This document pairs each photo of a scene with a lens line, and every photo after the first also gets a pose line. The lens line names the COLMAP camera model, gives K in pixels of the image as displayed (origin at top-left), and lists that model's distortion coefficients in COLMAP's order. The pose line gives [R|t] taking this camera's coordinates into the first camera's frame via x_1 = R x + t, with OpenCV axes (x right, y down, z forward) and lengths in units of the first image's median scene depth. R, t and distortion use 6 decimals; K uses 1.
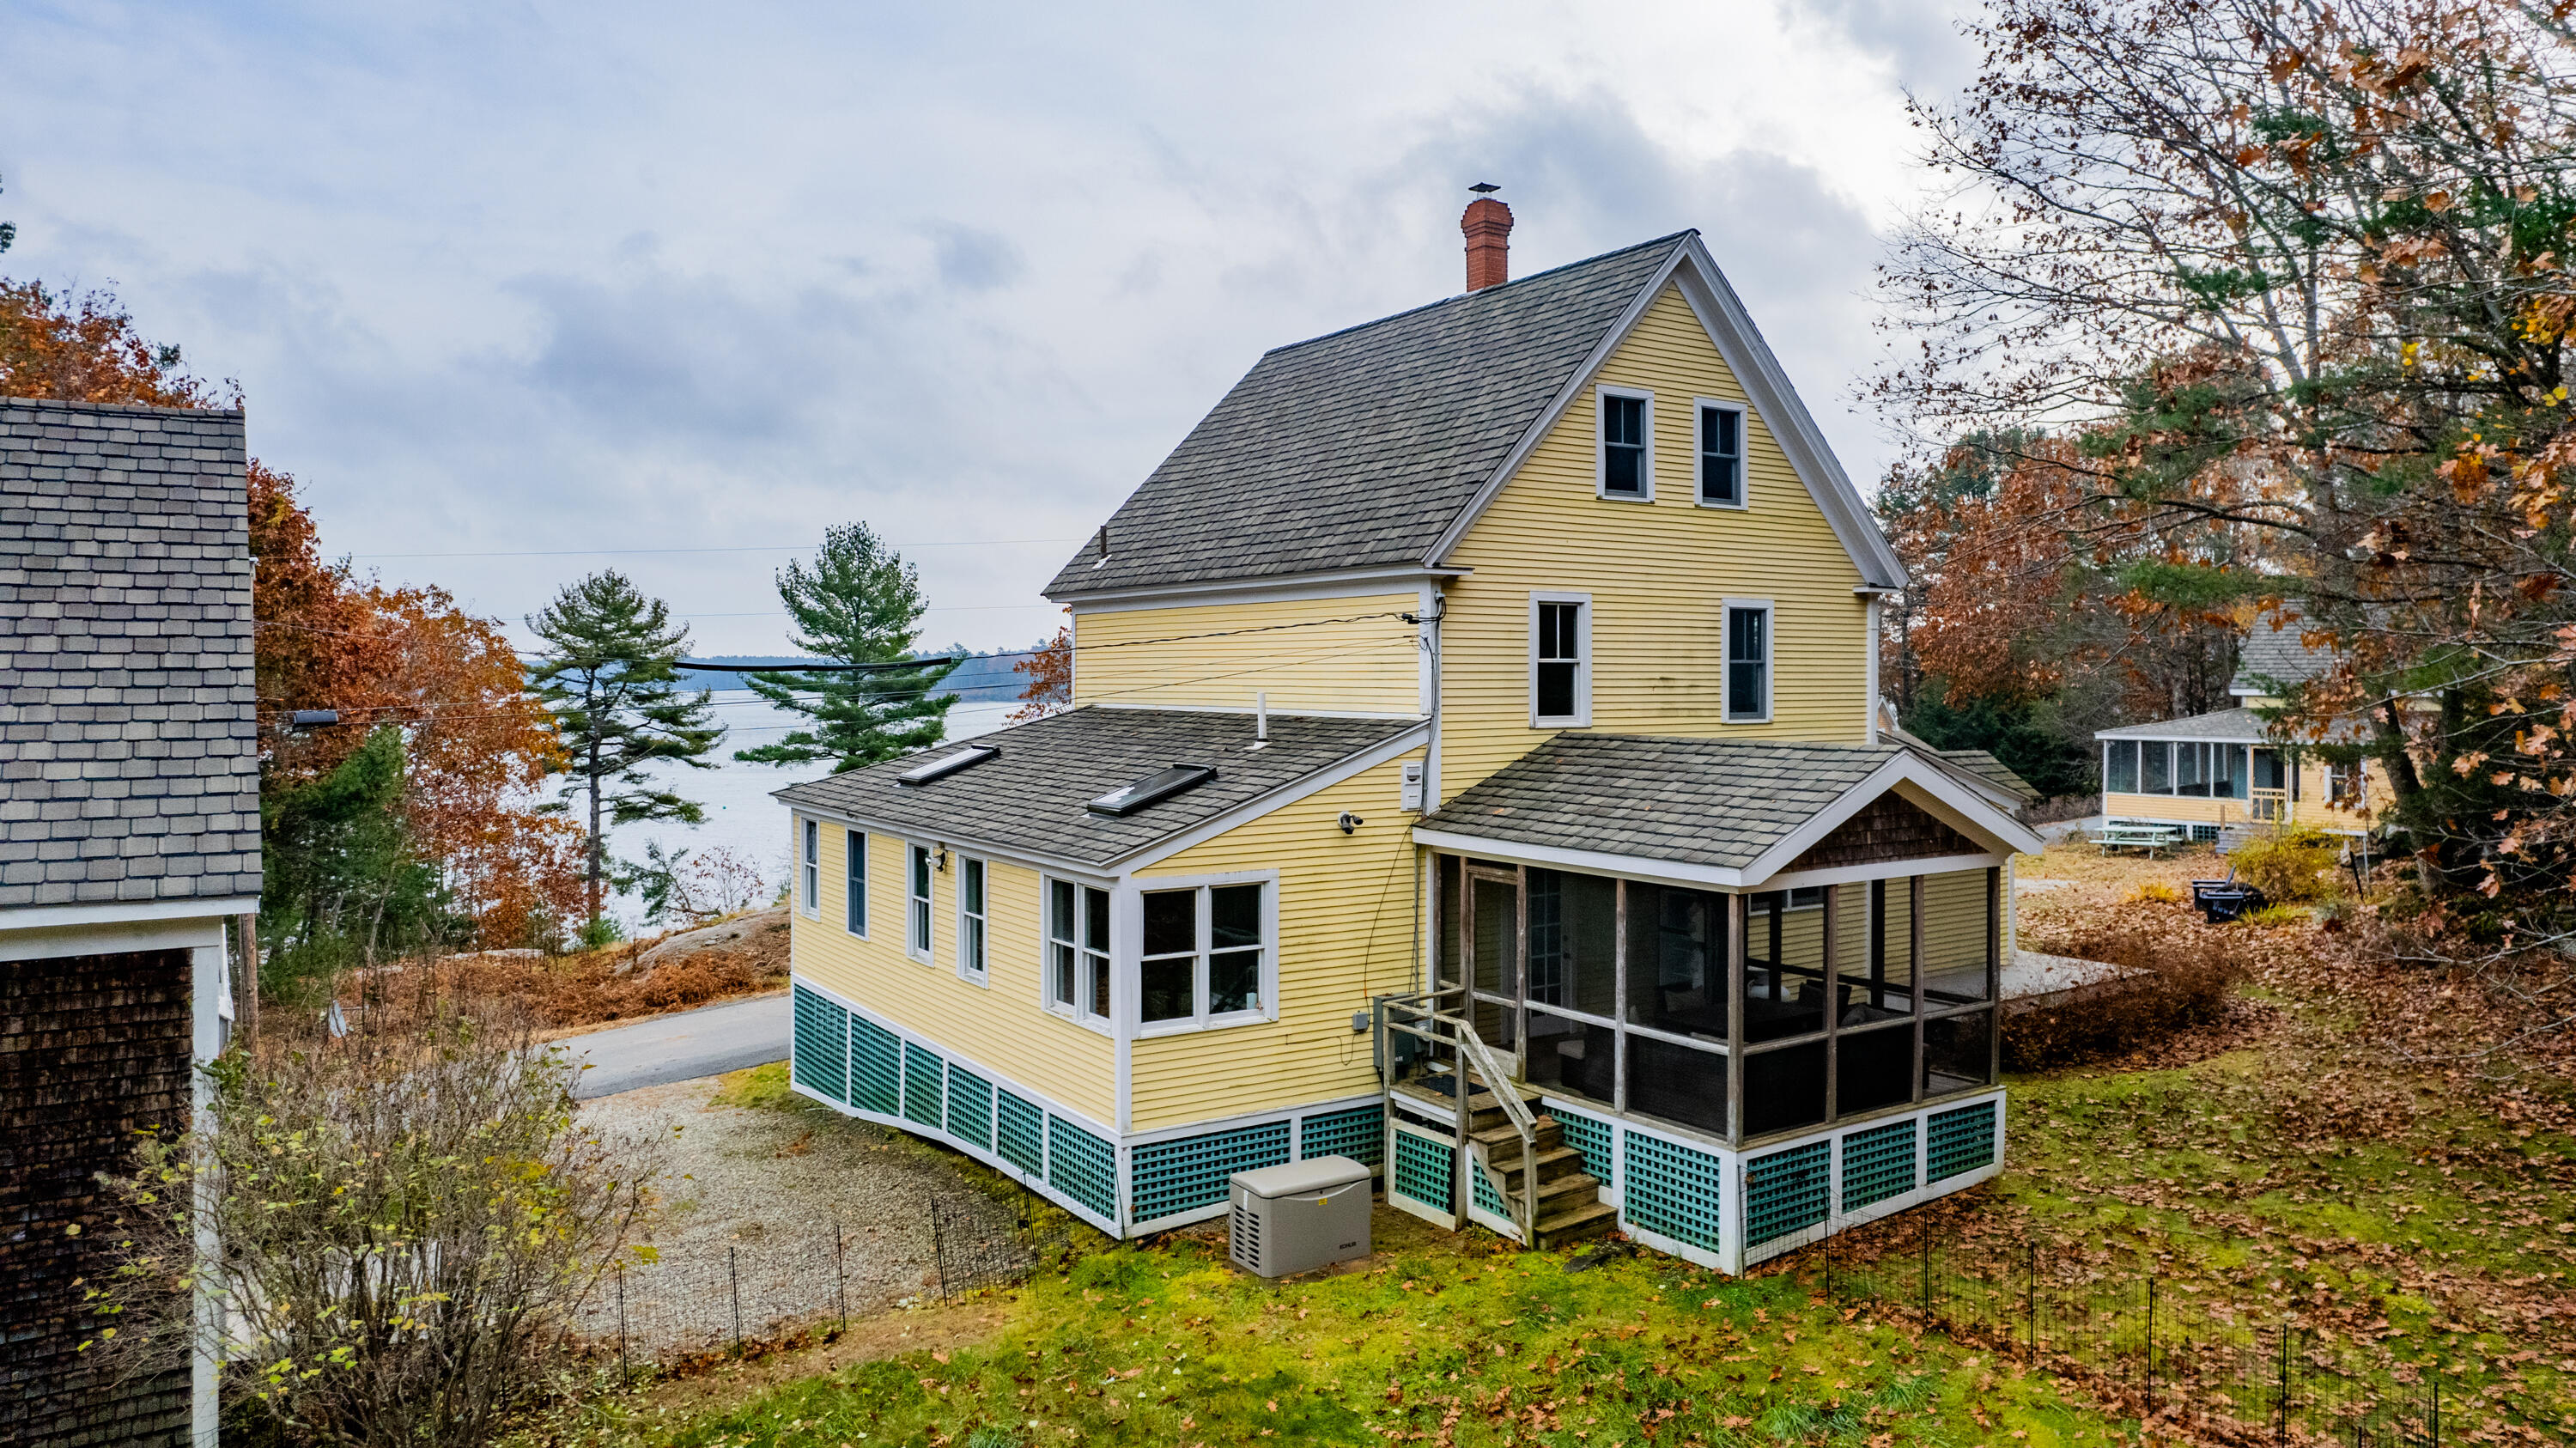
lens RADIAL K [[1712.5, 0, 1297.2], [0, 1712.5, 679.0], [0, 0, 1]] dist [-0.057895, 0.002014]
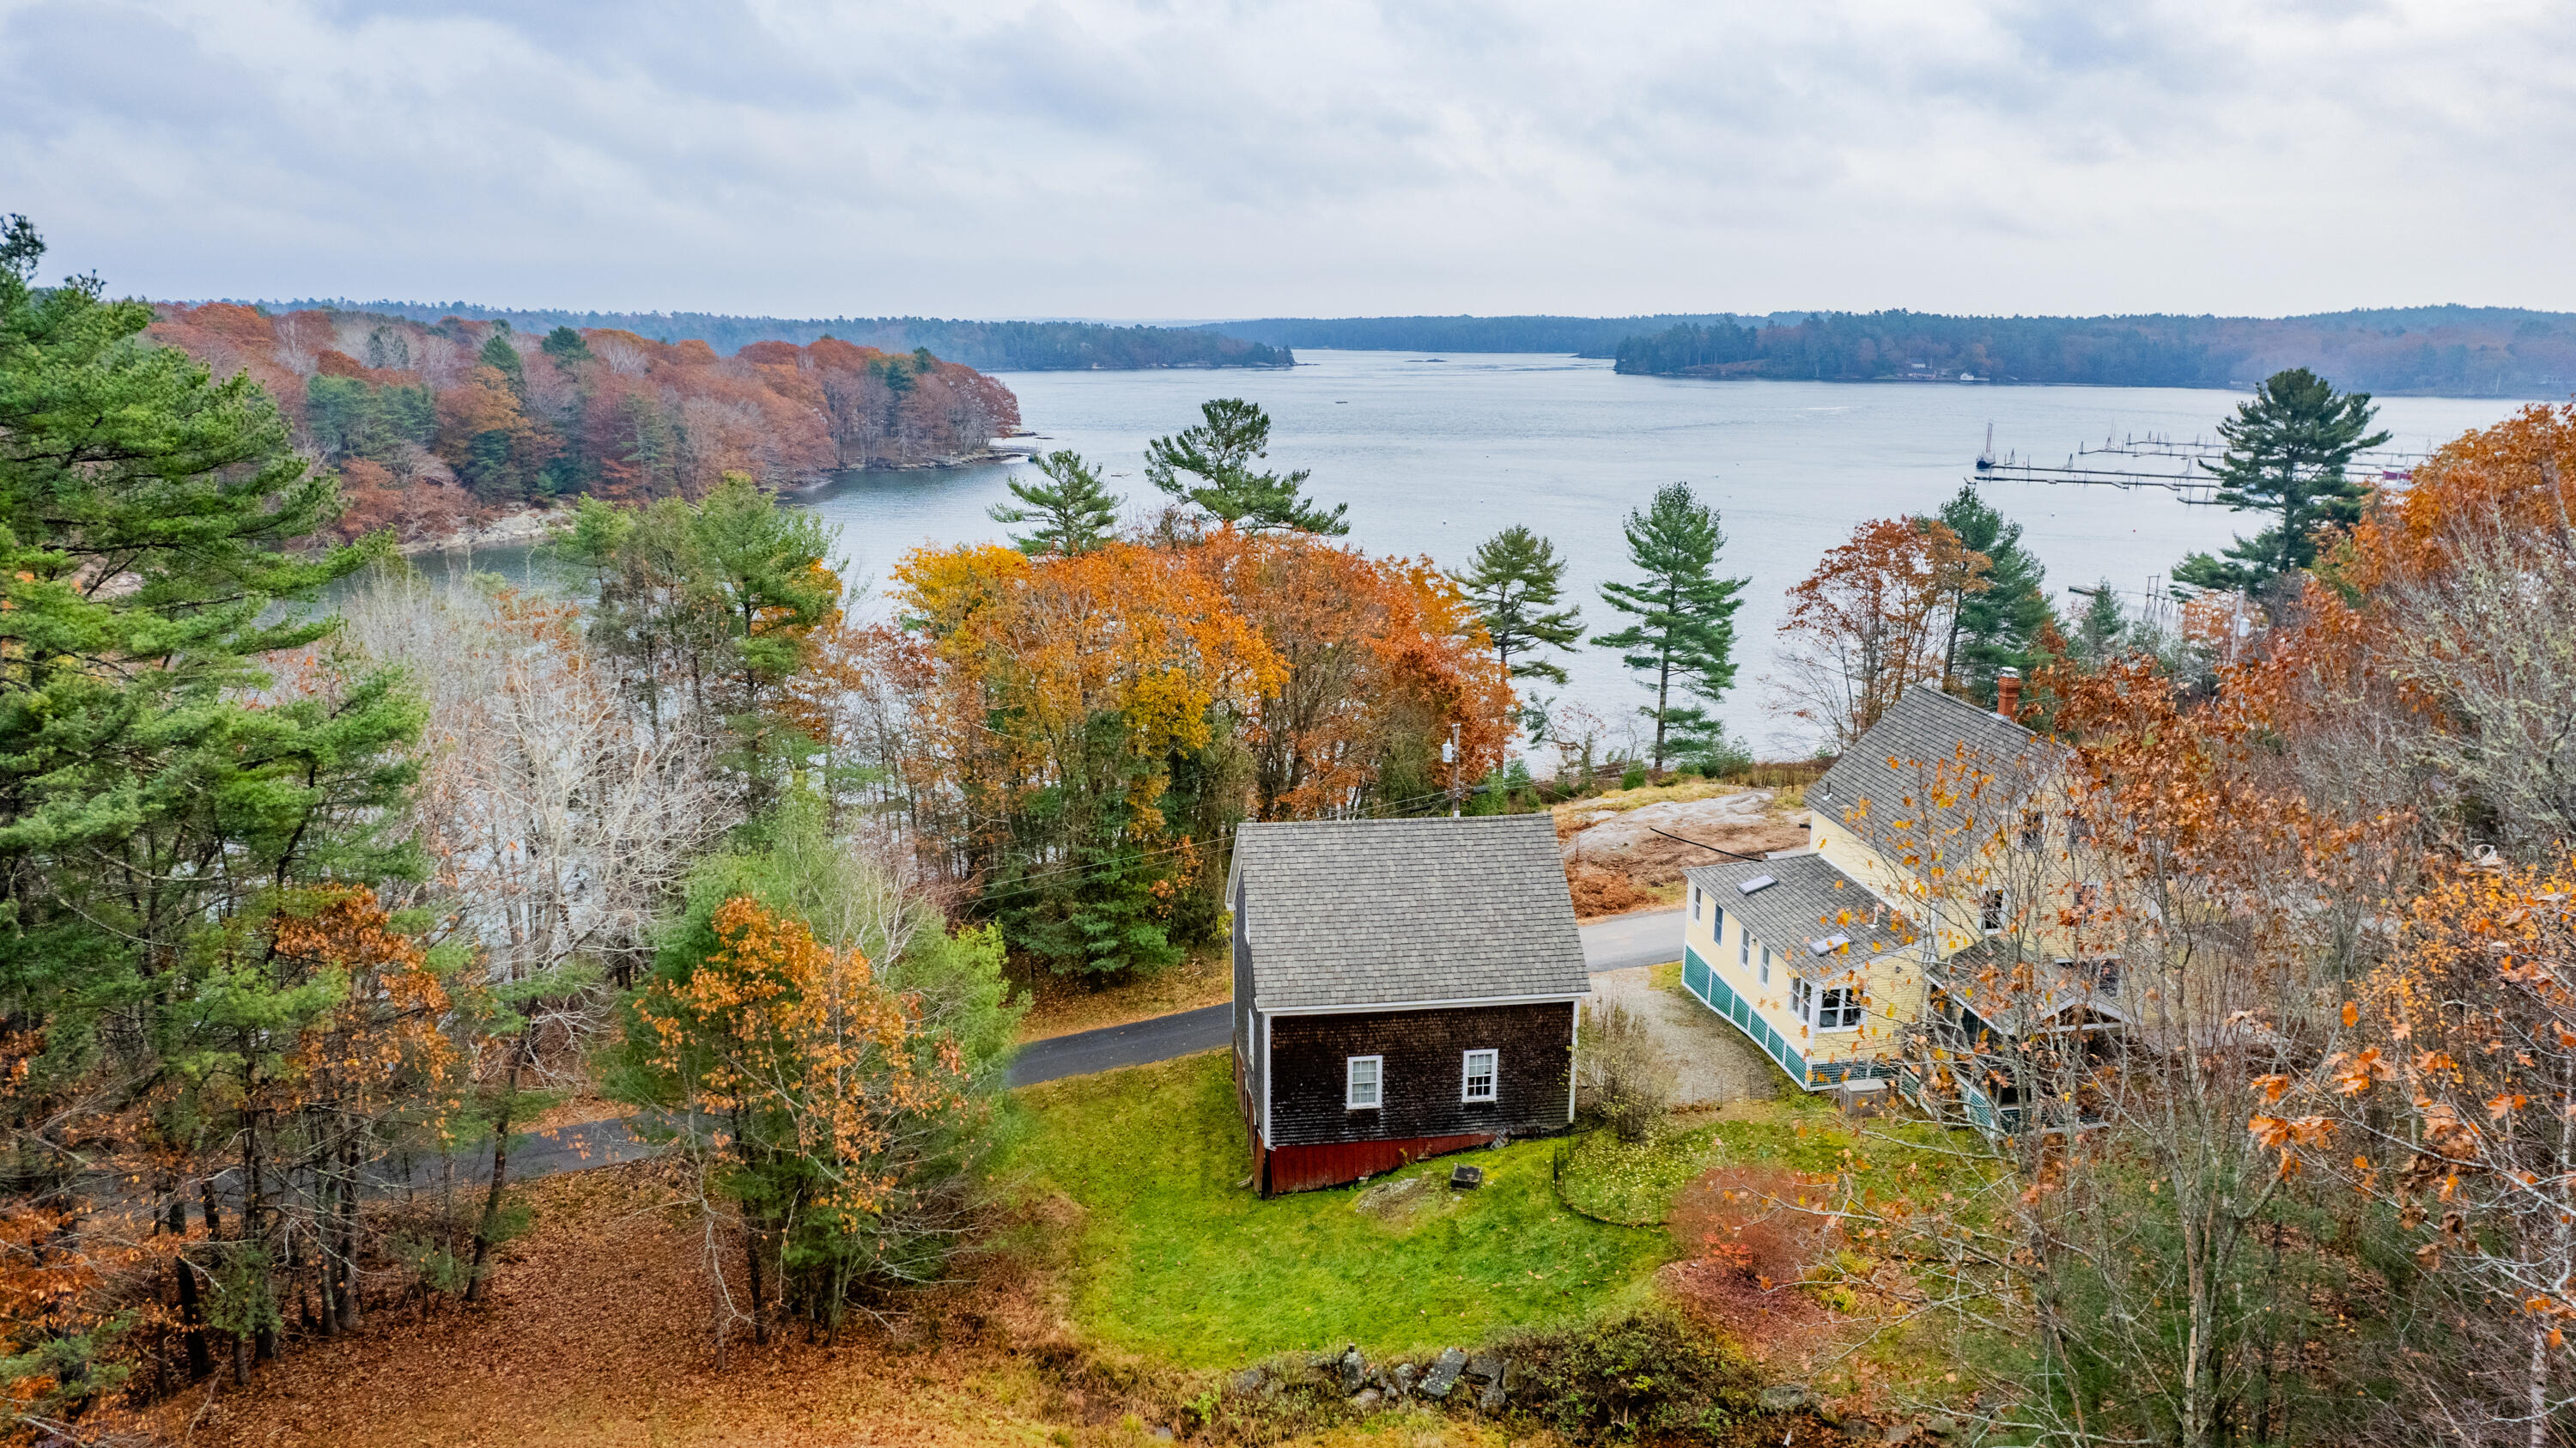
lens RADIAL K [[1680.6, 0, 1295.1], [0, 1680.6, 735.8], [0, 0, 1]] dist [-0.070454, 0.064923]
pose [[0.904299, 0.103398, -0.414190, 0.153594], [-0.002587, 0.971535, 0.236883, -0.634672], [0.426893, -0.213142, 0.878825, -1.211790]]
